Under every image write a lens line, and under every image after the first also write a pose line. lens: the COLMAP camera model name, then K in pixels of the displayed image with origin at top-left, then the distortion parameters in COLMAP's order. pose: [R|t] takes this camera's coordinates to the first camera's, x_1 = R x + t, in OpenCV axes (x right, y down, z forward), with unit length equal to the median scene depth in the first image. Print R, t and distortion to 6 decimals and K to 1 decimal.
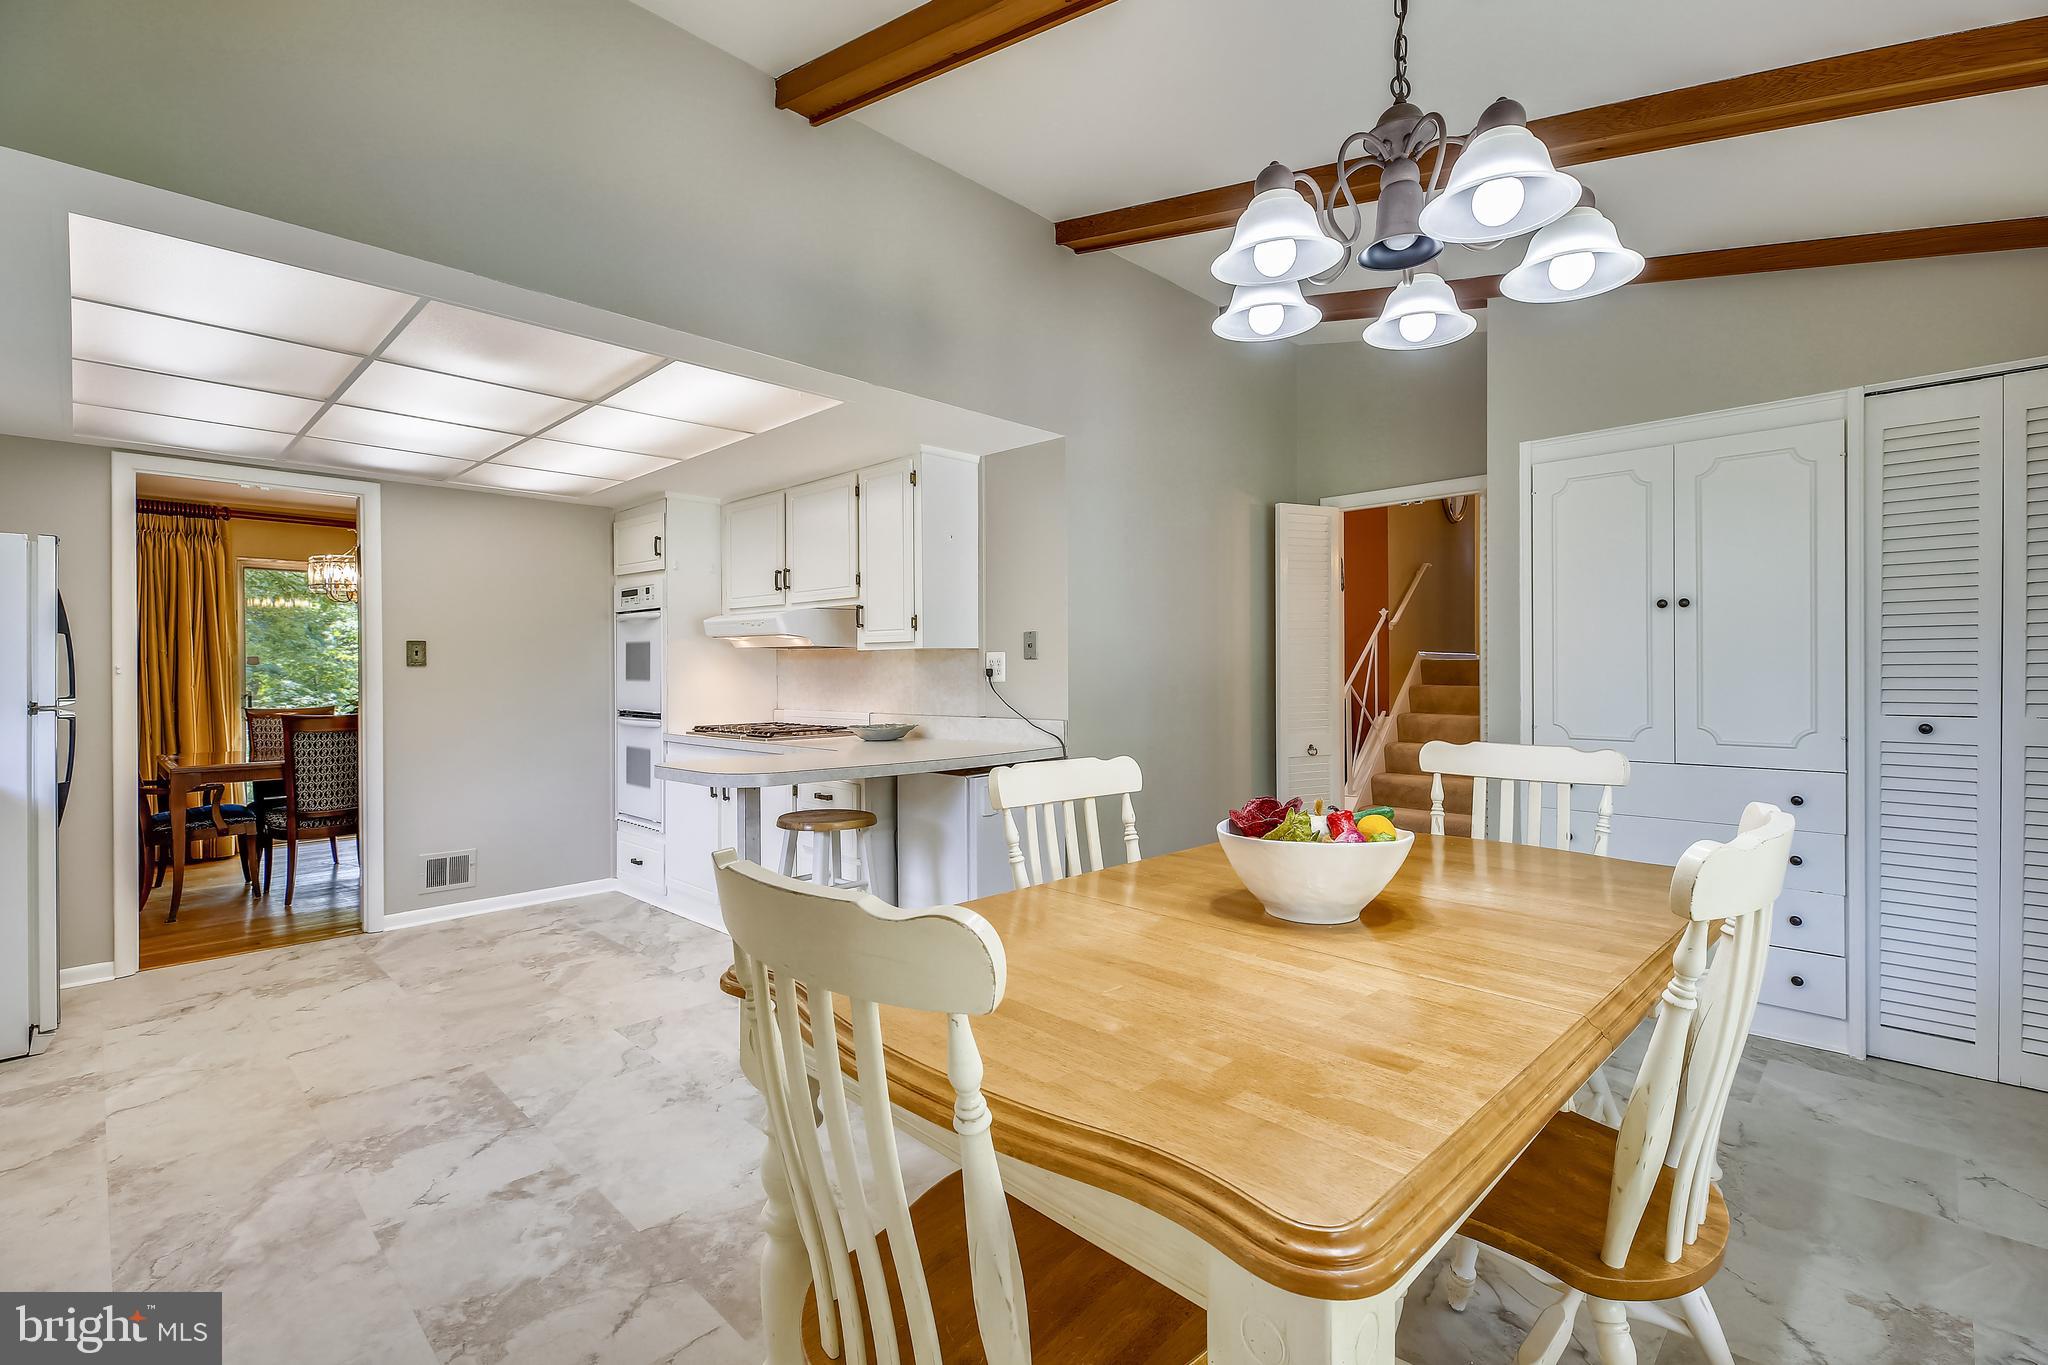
lens RADIAL K [[911.5, 0, 1025.5], [0, 911.5, 673.0], [0, 0, 1]] dist [0.020136, -0.008726]
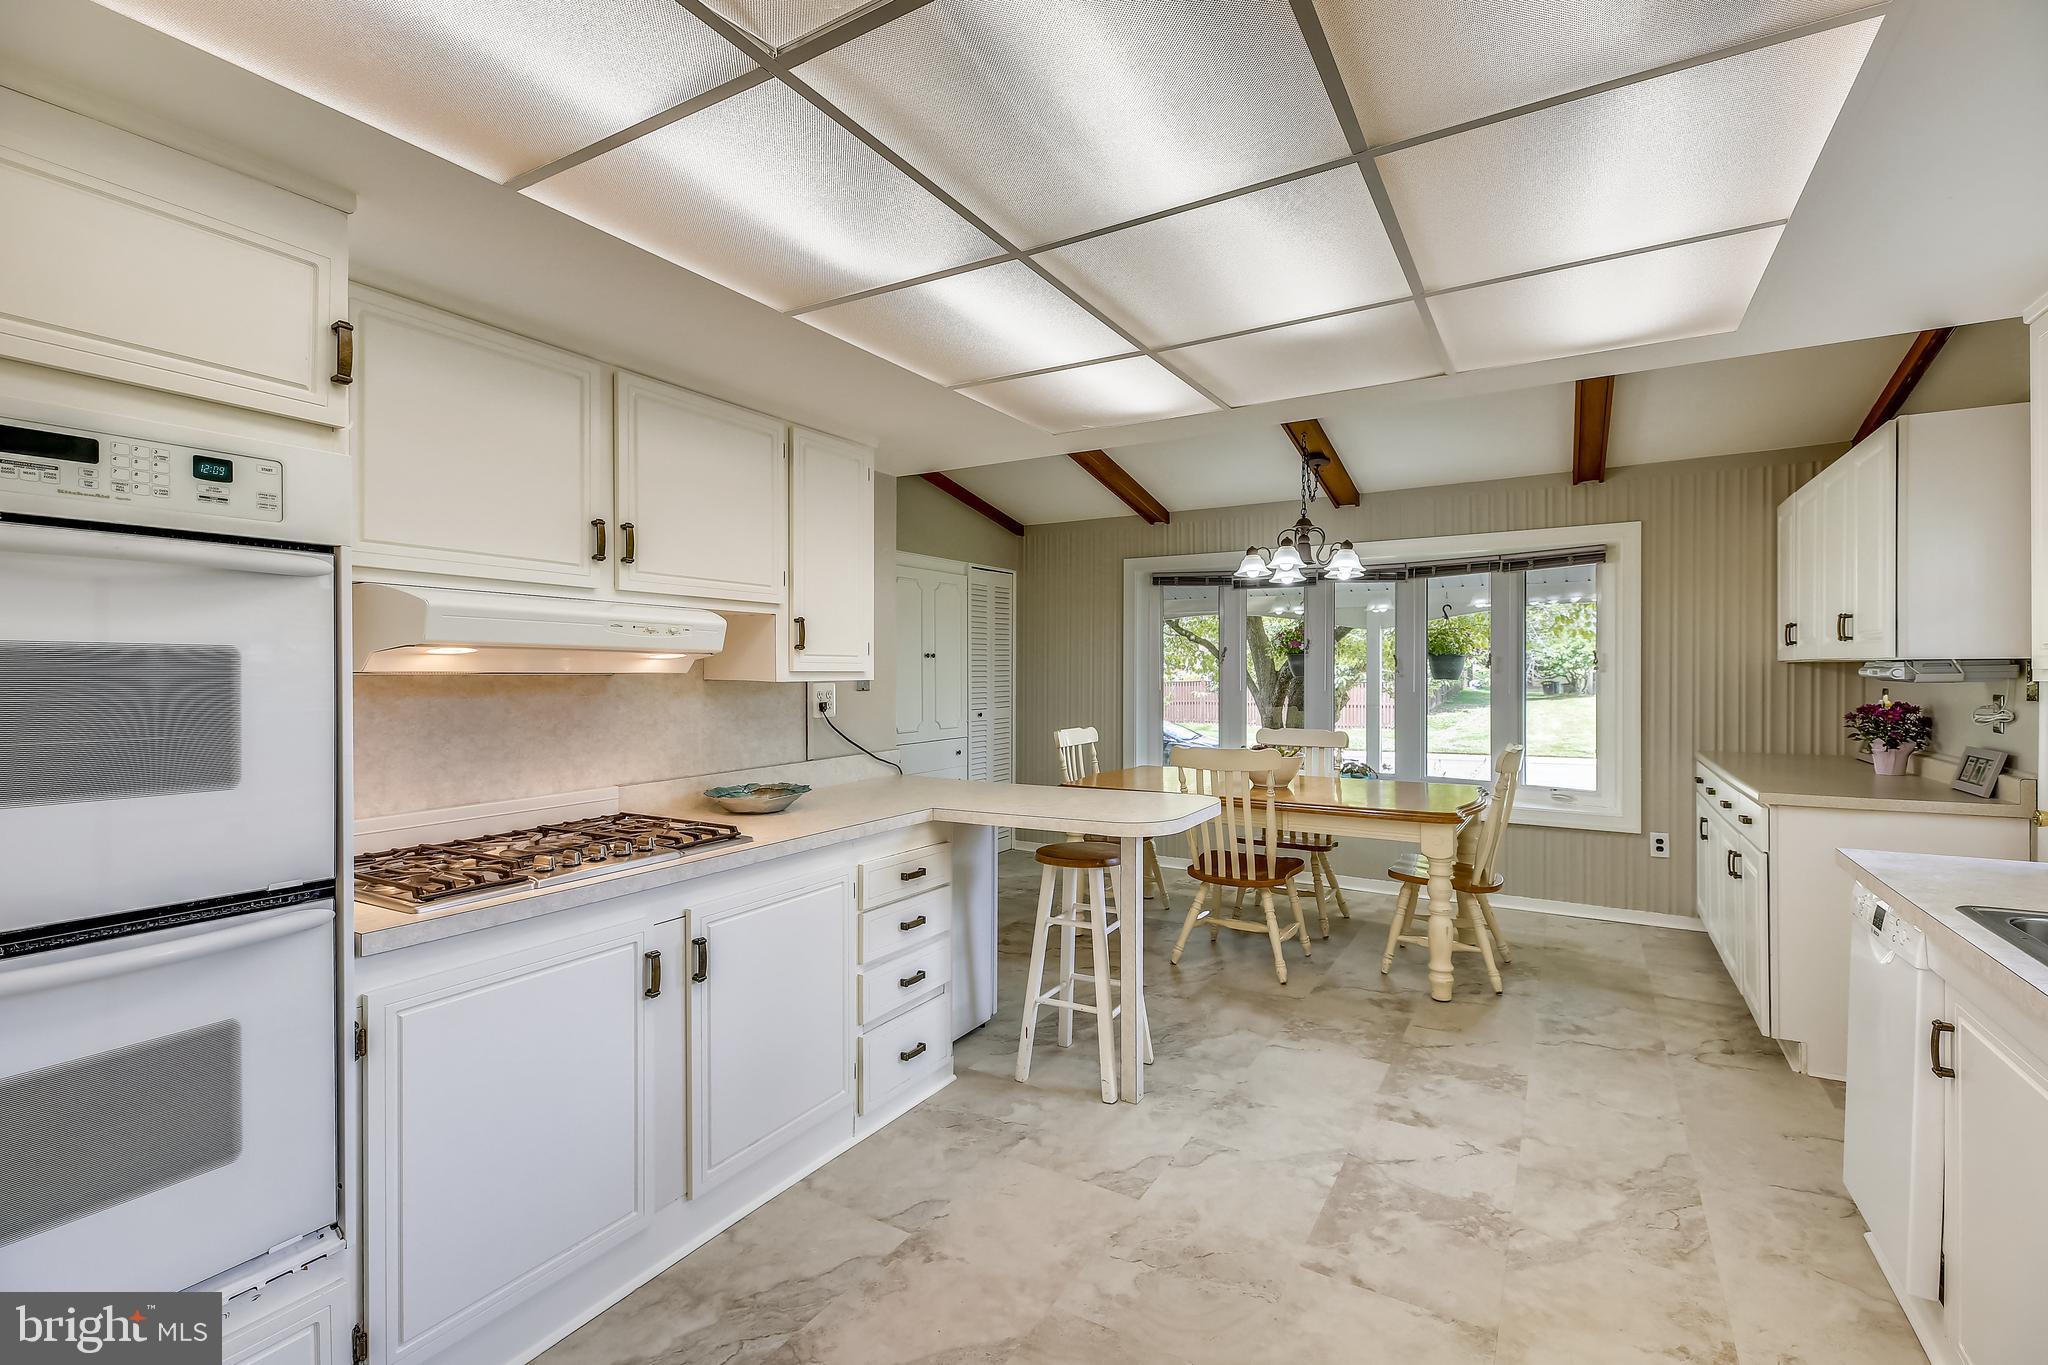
lens RADIAL K [[911.5, 0, 1020.9], [0, 911.5, 678.1], [0, 0, 1]] dist [0.020136, -0.008726]
pose [[-0.230825, -0.003772, 0.972988, -0.955937], [0.006213, 0.999966, 0.005350, -0.032479], [-0.972975, 0.007280, -0.230794, 1.050180]]
